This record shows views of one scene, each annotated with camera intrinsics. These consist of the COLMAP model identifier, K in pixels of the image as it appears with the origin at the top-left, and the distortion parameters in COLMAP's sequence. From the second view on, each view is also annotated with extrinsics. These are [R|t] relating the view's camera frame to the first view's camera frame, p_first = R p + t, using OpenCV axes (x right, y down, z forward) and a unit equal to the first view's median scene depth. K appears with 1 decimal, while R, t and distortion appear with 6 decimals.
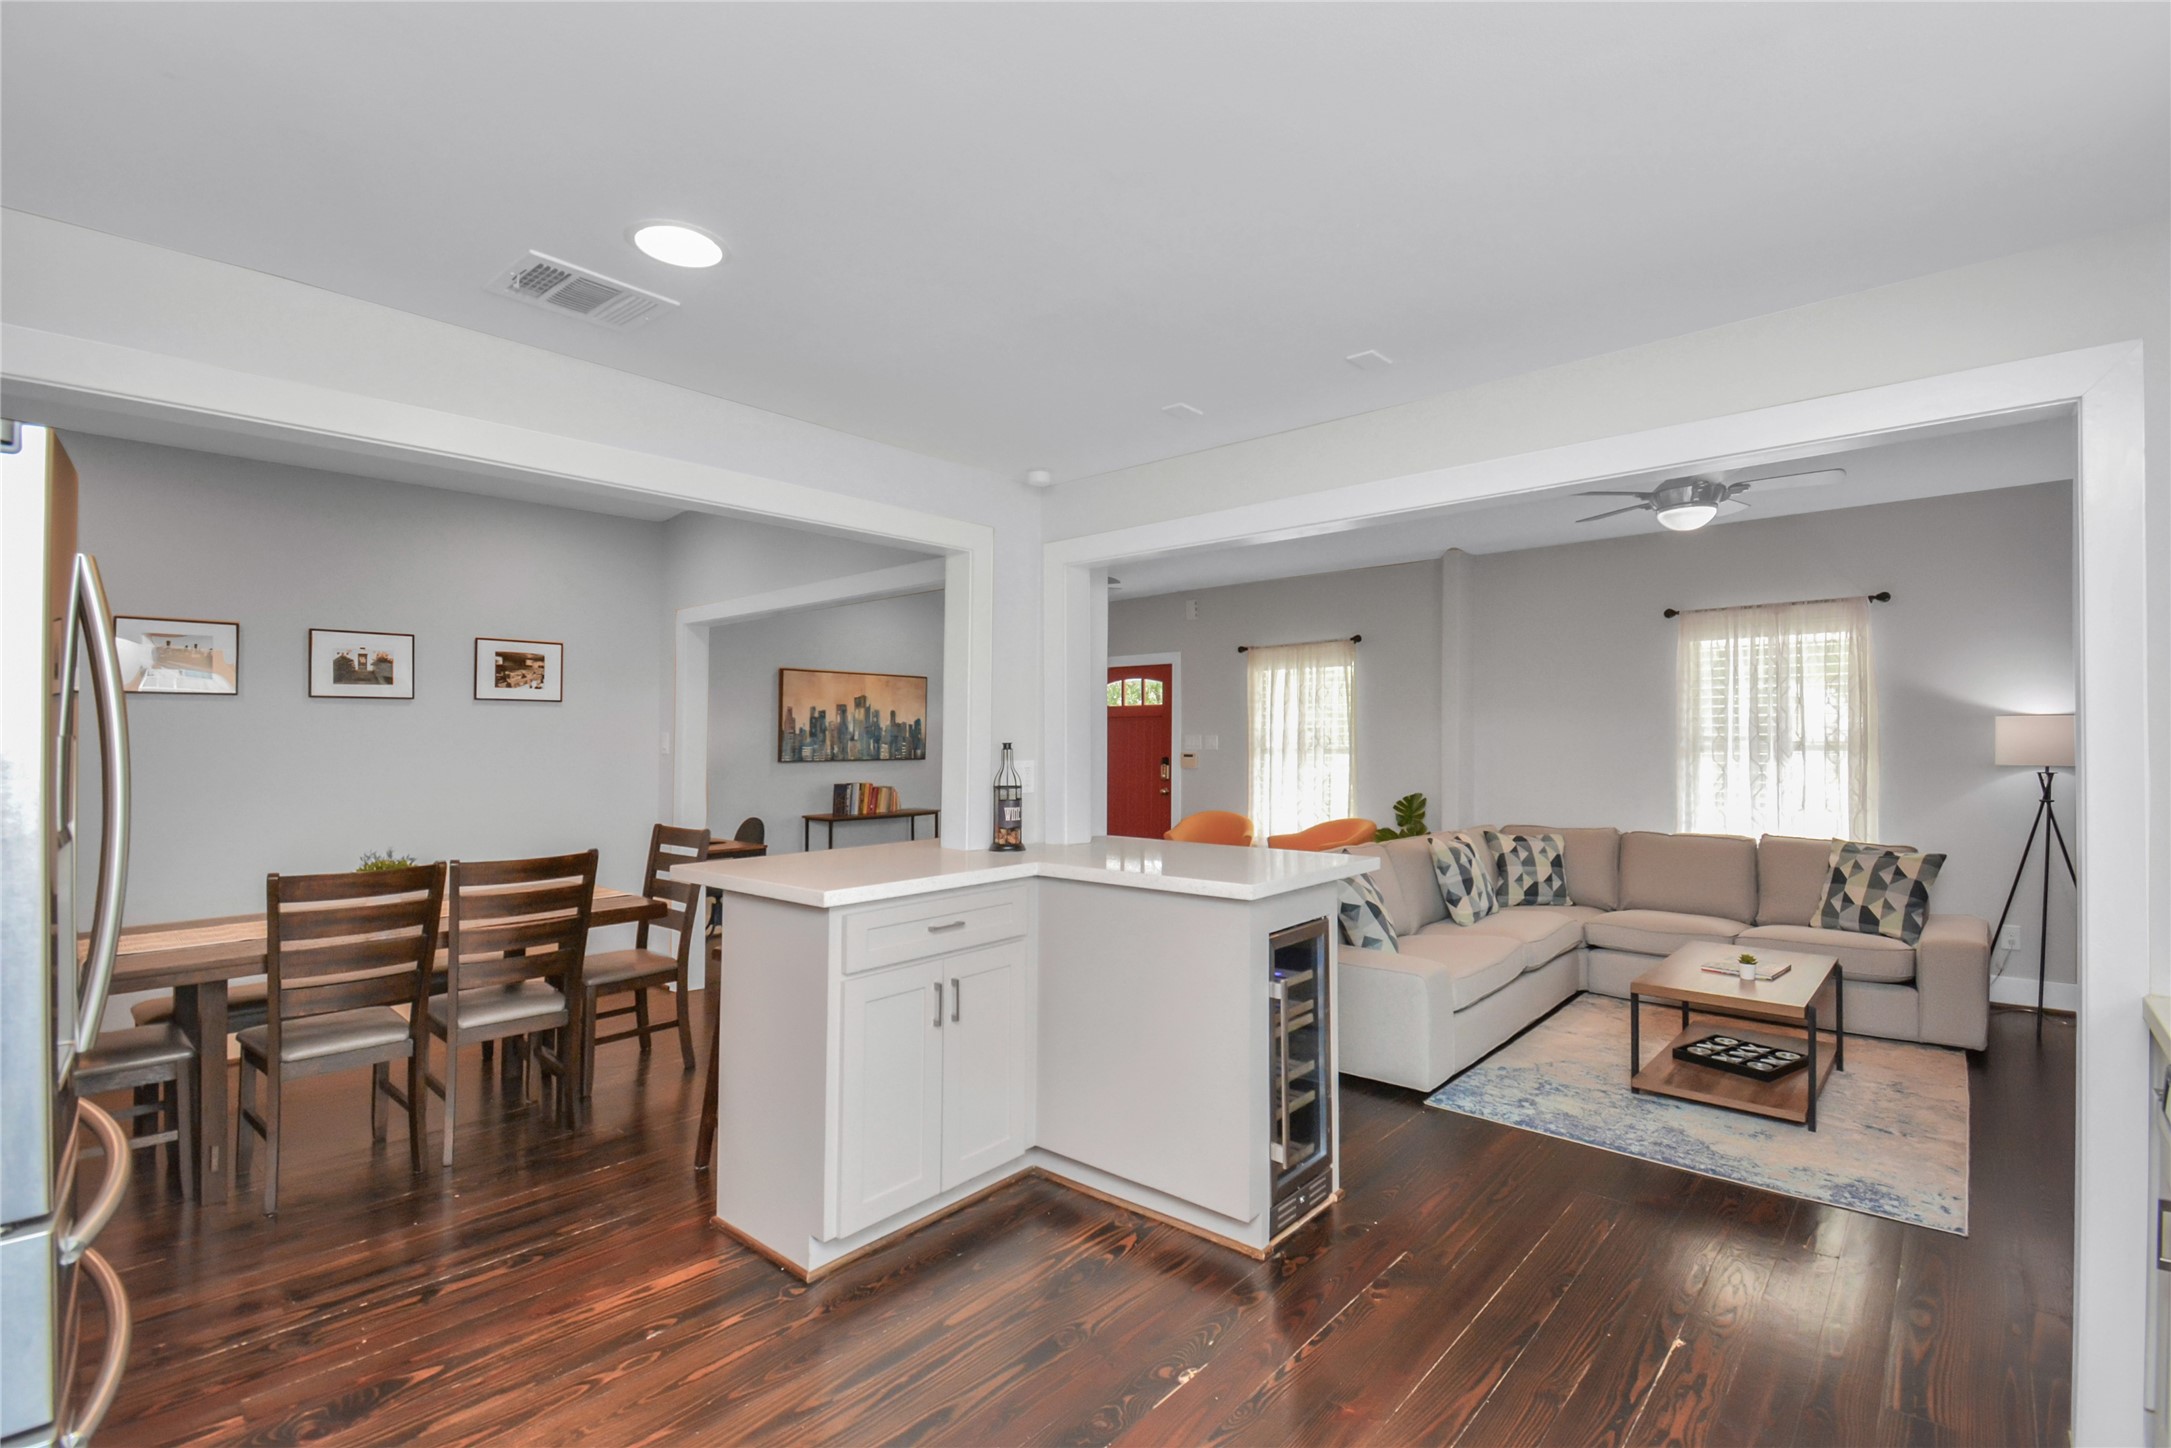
lens RADIAL K [[973.1, 0, 1091.5], [0, 973.1, 728.6], [0, 0, 1]] dist [0.002653, -0.015074]
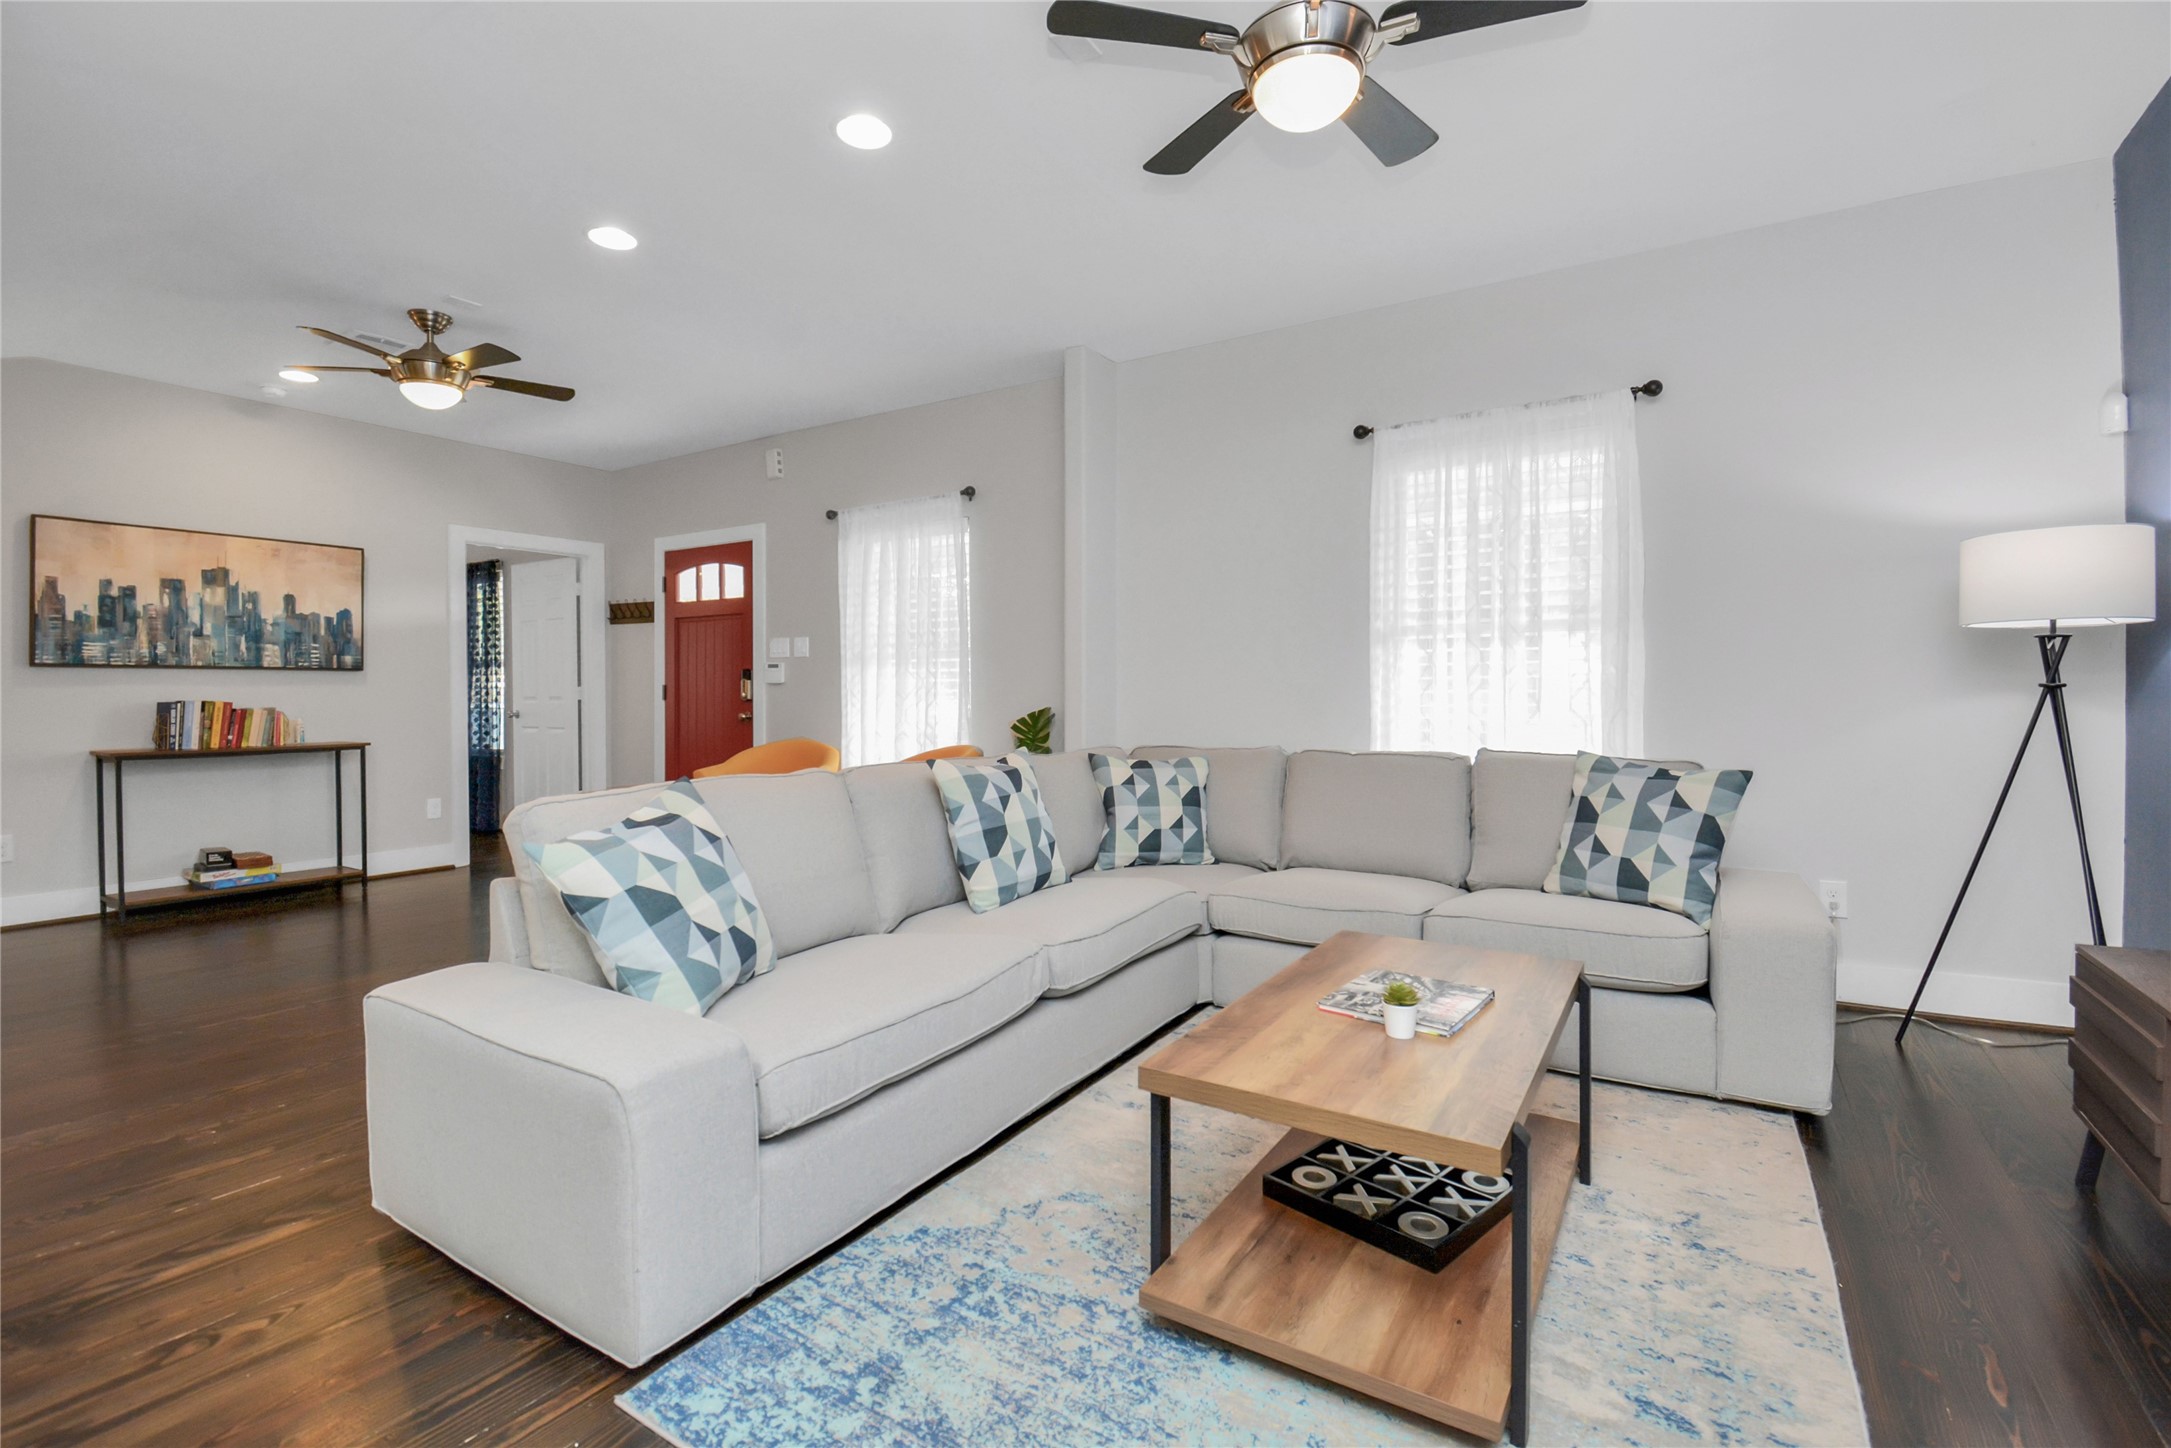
lens RADIAL K [[946.9, 0, 1066.4], [0, 946.9, 709.3], [0, 0, 1]] dist [0.009368, -0.022281]
pose [[0.988506, -0.006766, 0.151033, 0.302619], [0.003044, 0.999686, 0.024863, 0.062068], [-0.151154, -0.024117, 0.988216, 0.390402]]
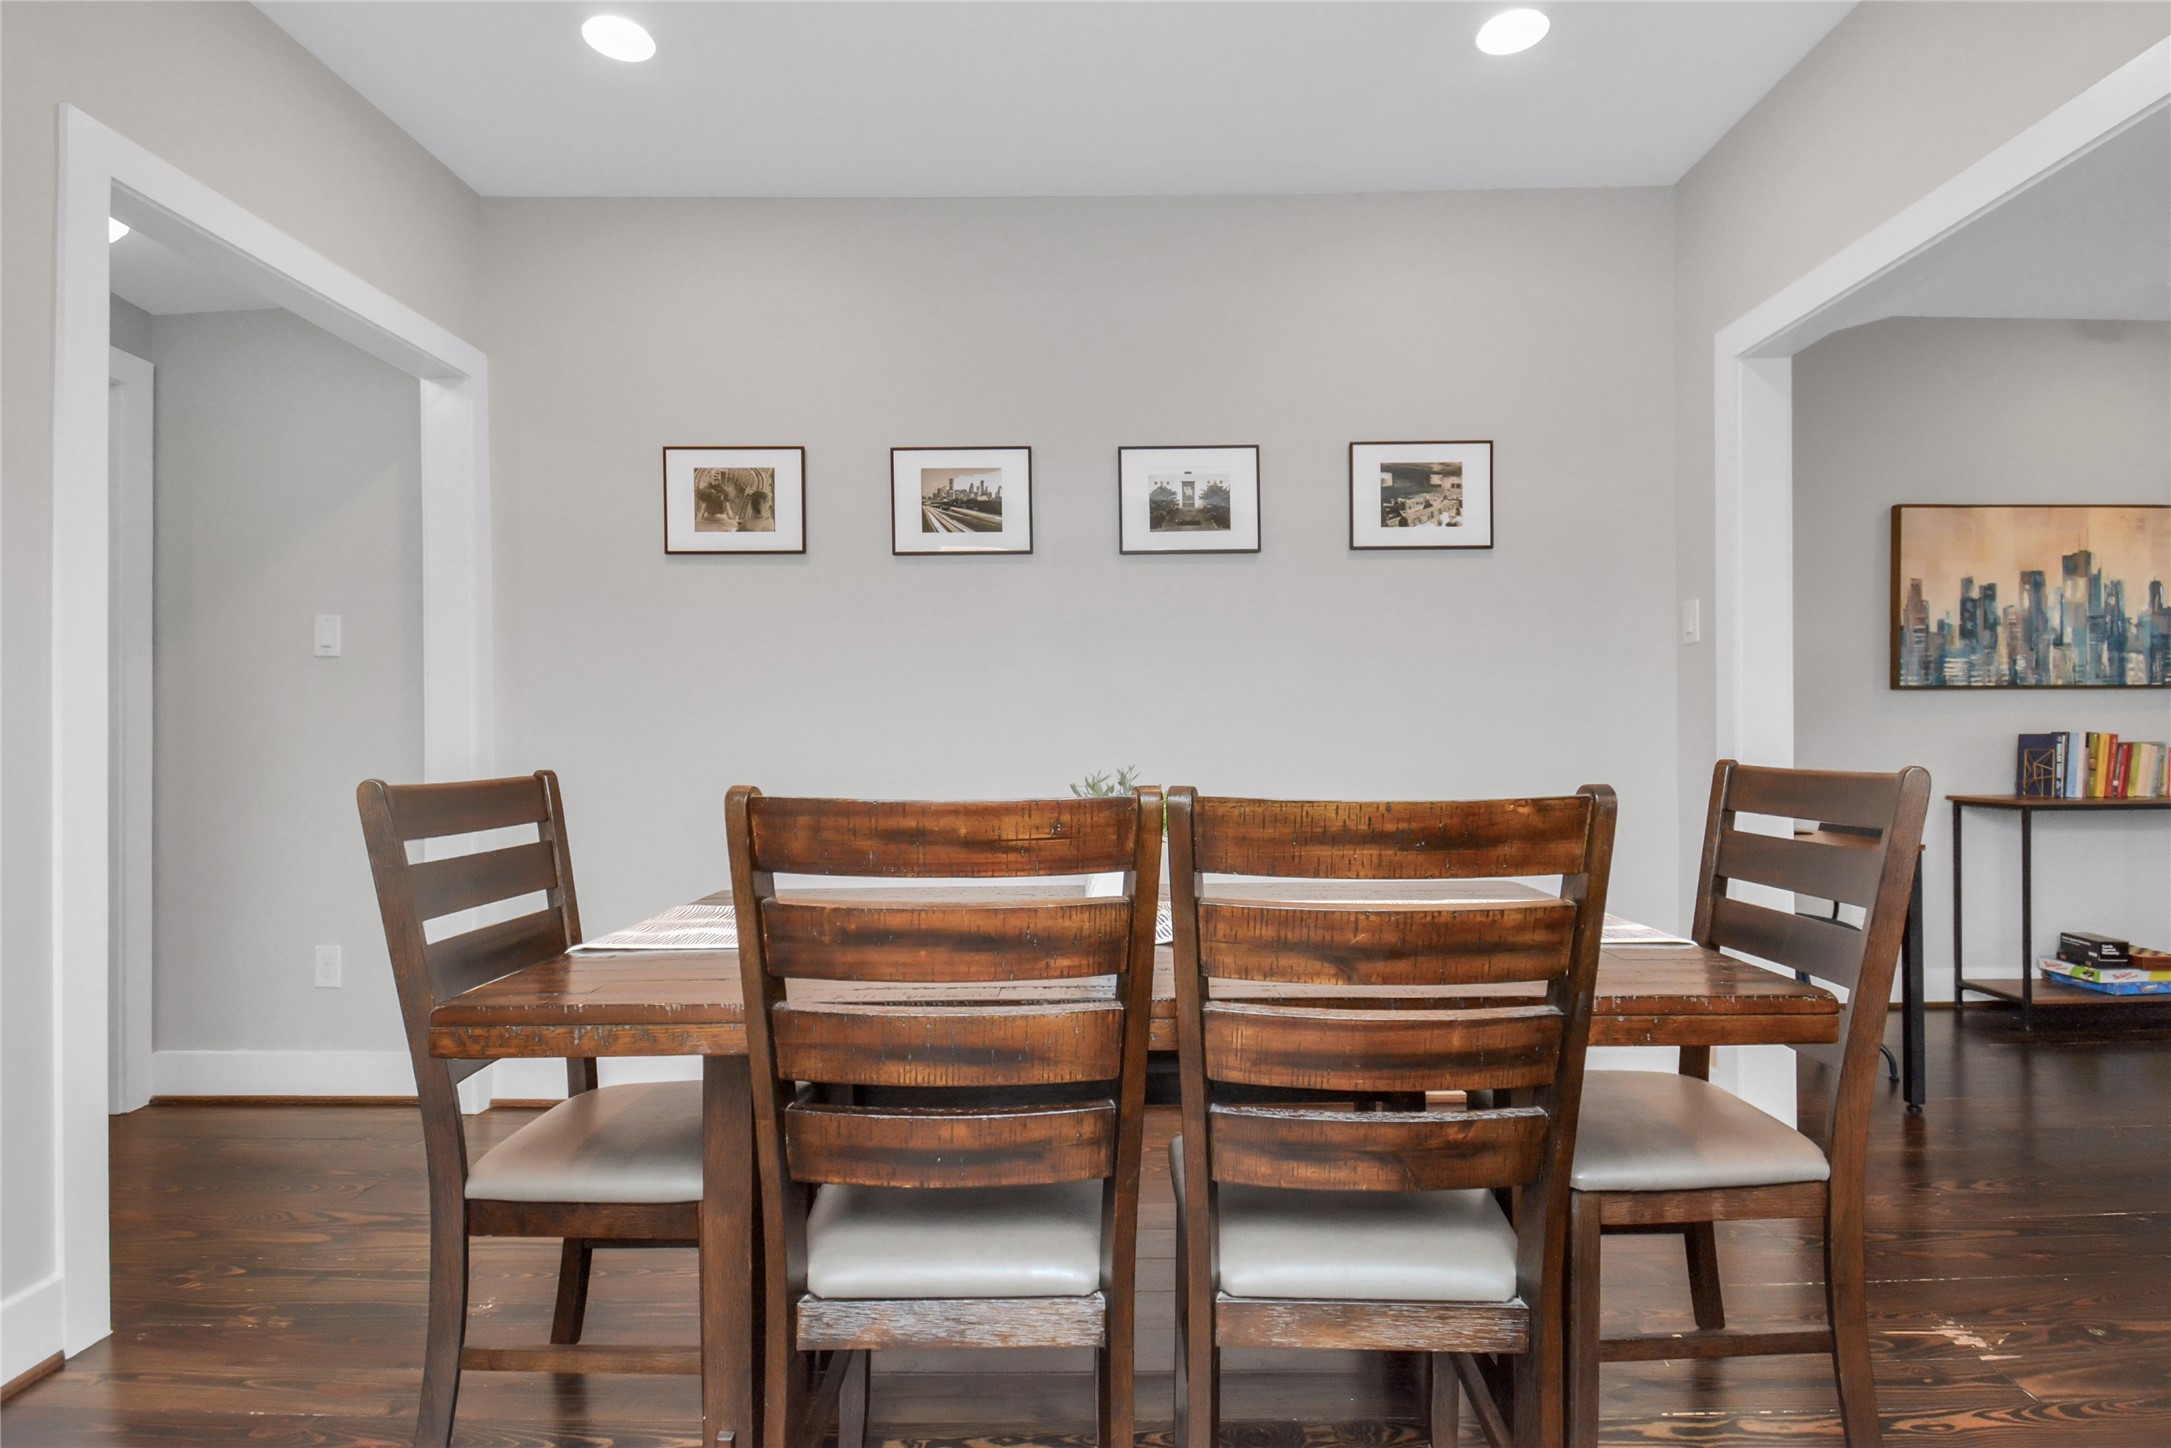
lens RADIAL K [[1054.2, 0, 1096.7], [0, 1054.2, 721.9], [0, 0, 1]] dist [0.001093, -0.016813]
pose [[0.651411, -0.011352, -0.758640, -0.218198], [0.012503, 0.999913, -0.004226, 0.061018], [0.758622, -0.006732, 0.651496, 0.401634]]
